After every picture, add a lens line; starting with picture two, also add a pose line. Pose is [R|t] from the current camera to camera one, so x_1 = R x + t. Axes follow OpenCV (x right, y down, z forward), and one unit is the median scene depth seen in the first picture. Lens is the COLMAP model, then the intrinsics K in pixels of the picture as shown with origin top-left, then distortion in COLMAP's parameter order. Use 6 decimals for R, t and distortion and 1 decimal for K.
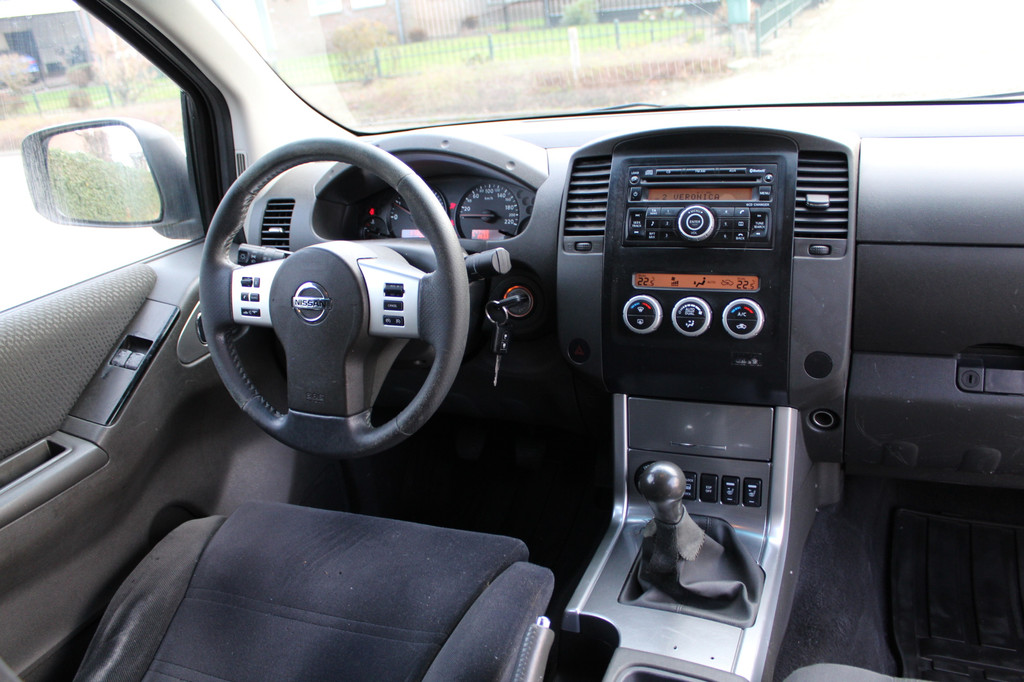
lens RADIAL K [[857.7, 0, 512.0], [0, 857.7, 341.0], [0, 0, 1]] dist [-0.182697, 0.157738]
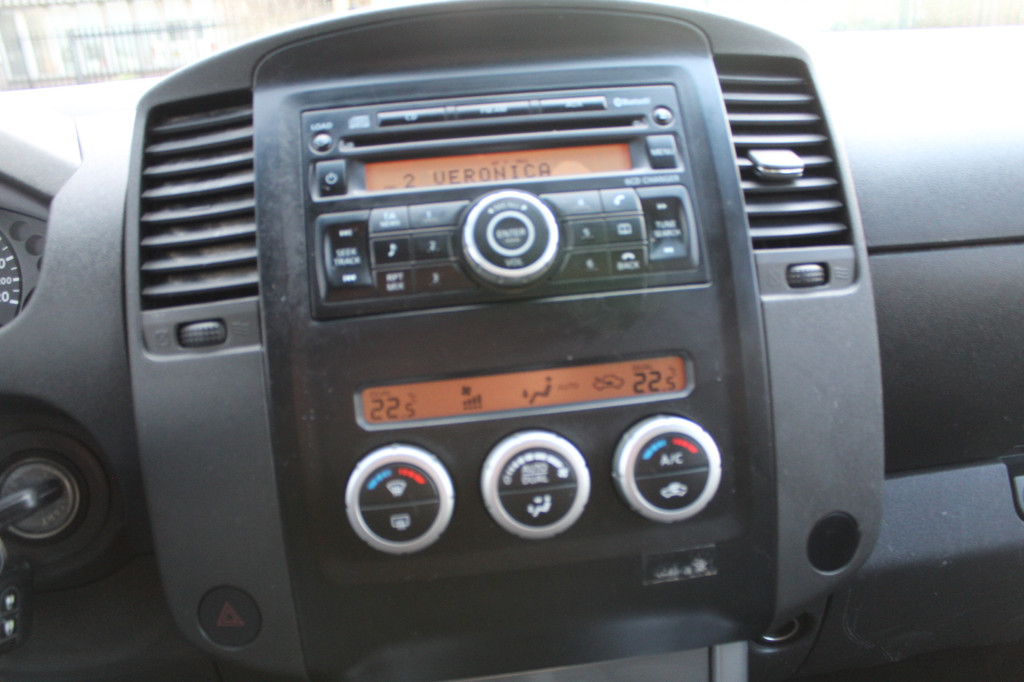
lens RADIAL K [[857.7, 0, 512.0], [0, 857.7, 341.0], [0, 0, 1]] dist [-0.182697, 0.157738]
pose [[0.870572, -0.111674, 0.479201, 0.028735], [0.153688, 0.986893, -0.049218, -0.073858], [-0.467424, 0.116495, 0.876324, 0.664287]]
